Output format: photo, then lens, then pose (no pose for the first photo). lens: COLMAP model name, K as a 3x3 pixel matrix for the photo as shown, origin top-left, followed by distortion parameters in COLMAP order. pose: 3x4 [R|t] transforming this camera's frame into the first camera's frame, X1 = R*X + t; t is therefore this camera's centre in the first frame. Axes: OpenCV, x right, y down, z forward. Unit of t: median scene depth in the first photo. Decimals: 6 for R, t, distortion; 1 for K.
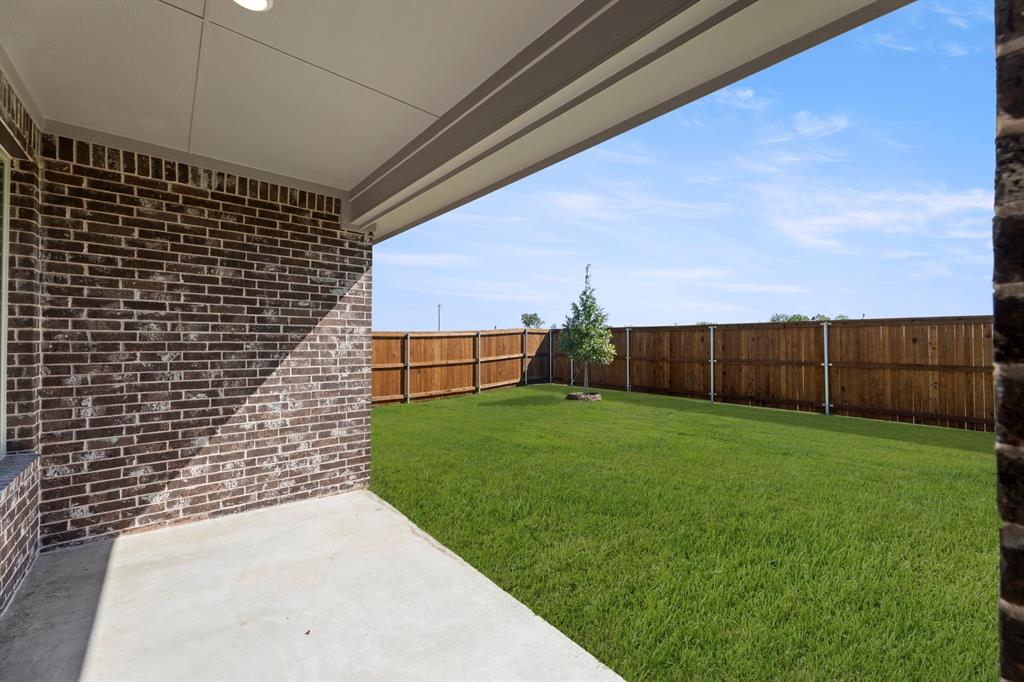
lens RADIAL K [[415.0, 0, 512.1], [0, 415.0, 348.8], [0, 0, 1]] dist [0.001906, 0.000112]
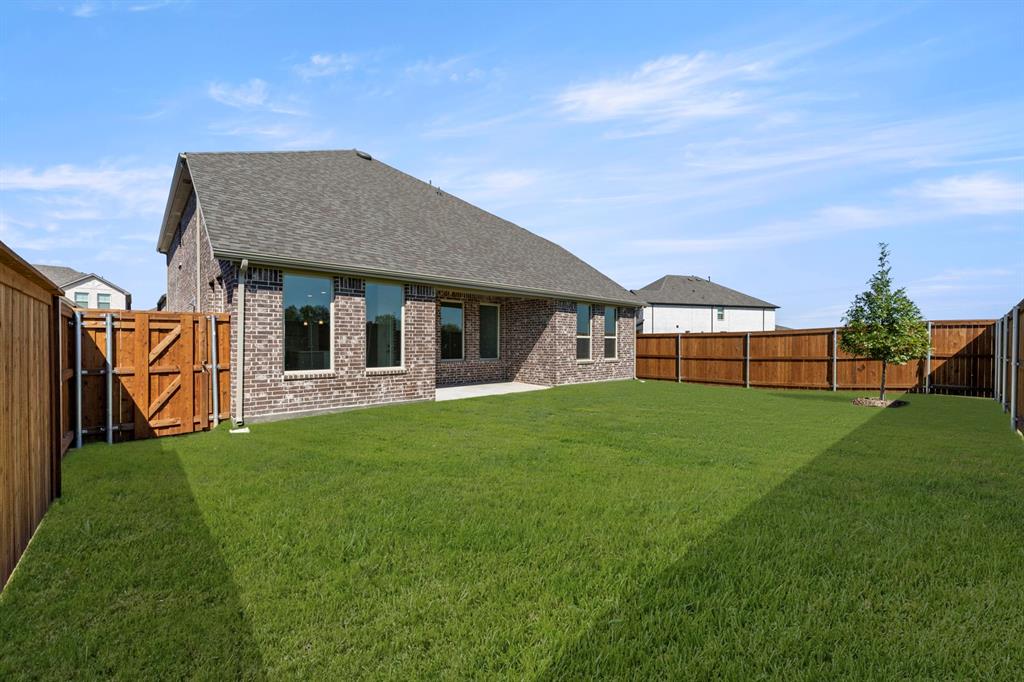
lens RADIAL K [[415.0, 0, 512.1], [0, 415.0, 348.8], [0, 0, 1]] dist [0.001906, 0.000112]
pose [[0.013968, 0.007718, -0.999873, 1.013820], [-0.020740, 0.999757, 0.007428, 0.016832], [0.999687, 0.020634, 0.014124, 0.260515]]
